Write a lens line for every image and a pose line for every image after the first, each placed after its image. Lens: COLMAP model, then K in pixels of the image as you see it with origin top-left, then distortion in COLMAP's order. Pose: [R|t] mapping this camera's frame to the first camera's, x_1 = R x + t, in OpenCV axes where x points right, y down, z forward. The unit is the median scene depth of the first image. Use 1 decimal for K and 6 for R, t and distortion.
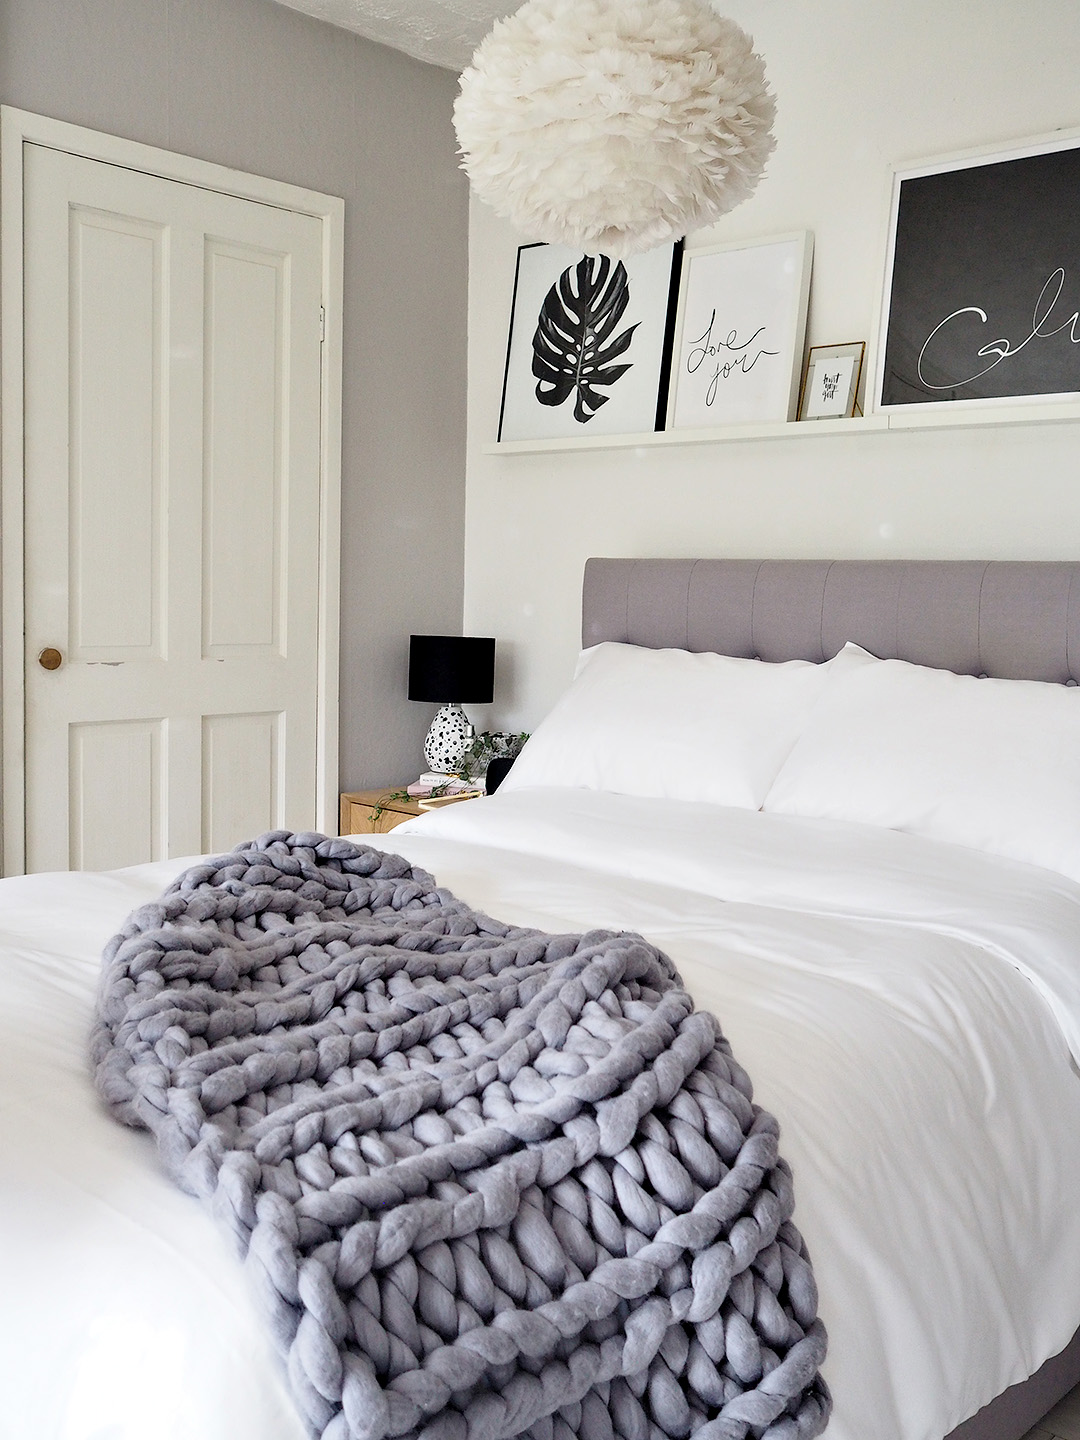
lens RADIAL K [[1458.5, 0, 540.0], [0, 1458.5, 720.0], [0, 0, 1]] dist [-0.014025, 0.001626]
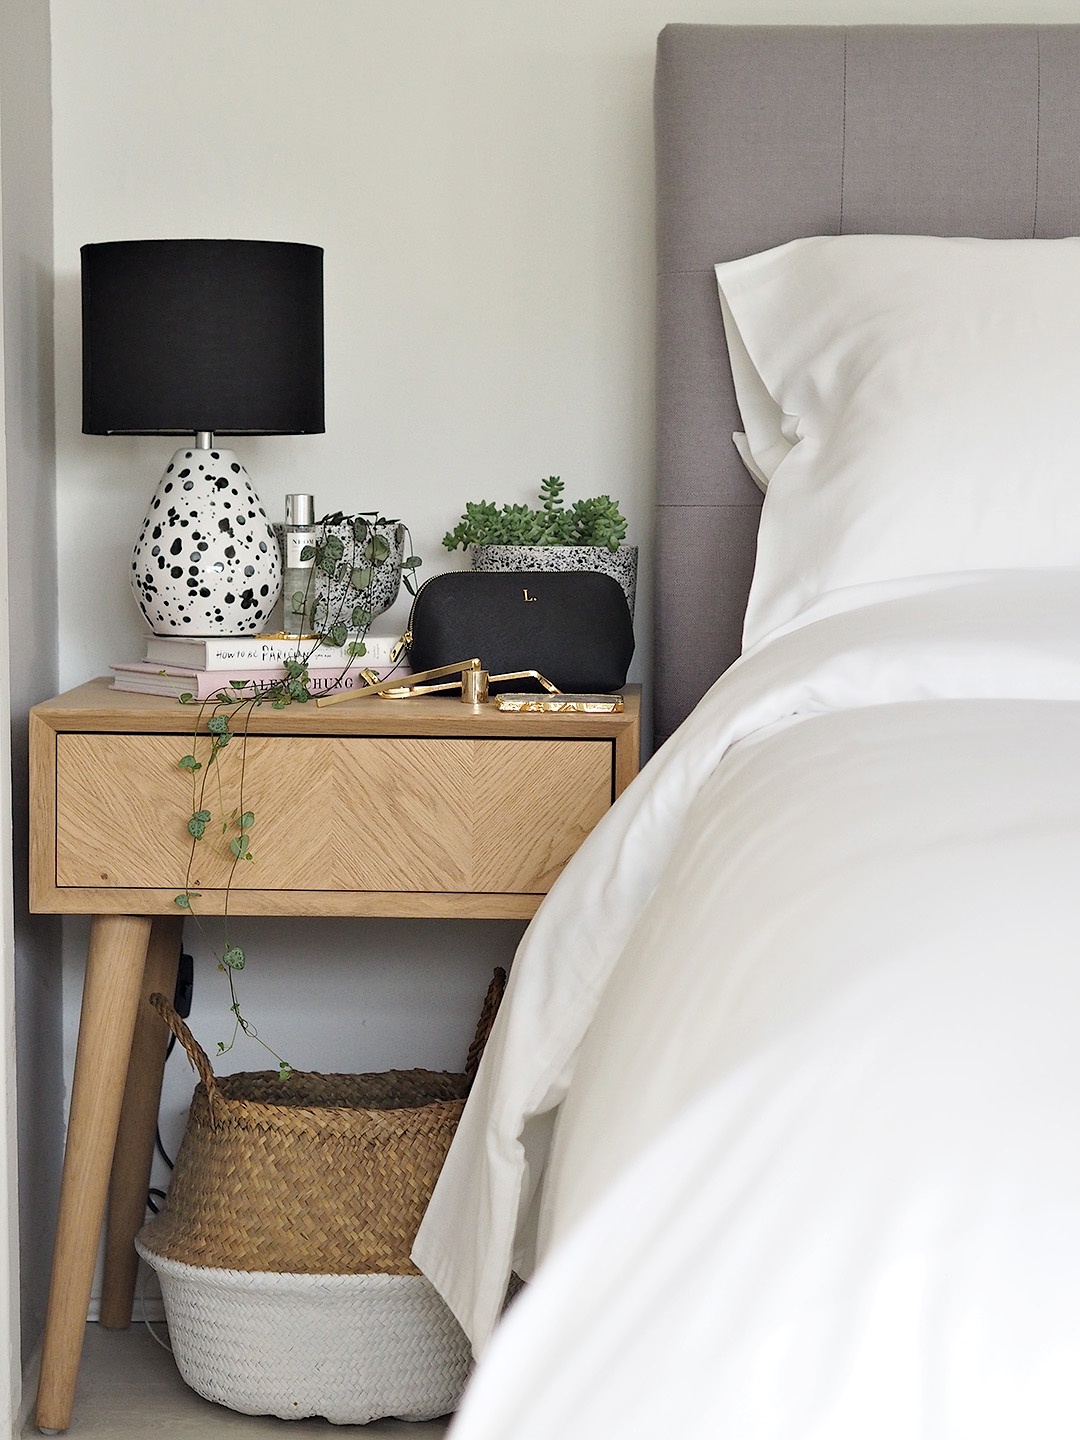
lens RADIAL K [[3977.6, 0, 540.0], [0, 3977.6, 720.0], [0, 0, 1]] dist [0.159494, -0.035801]
pose [[0.746144, -0.067969, 0.662307, -0.713833], [0.073098, 0.997125, 0.019978, 0.047288], [-0.661760, 0.033507, 0.748967, 0.259992]]
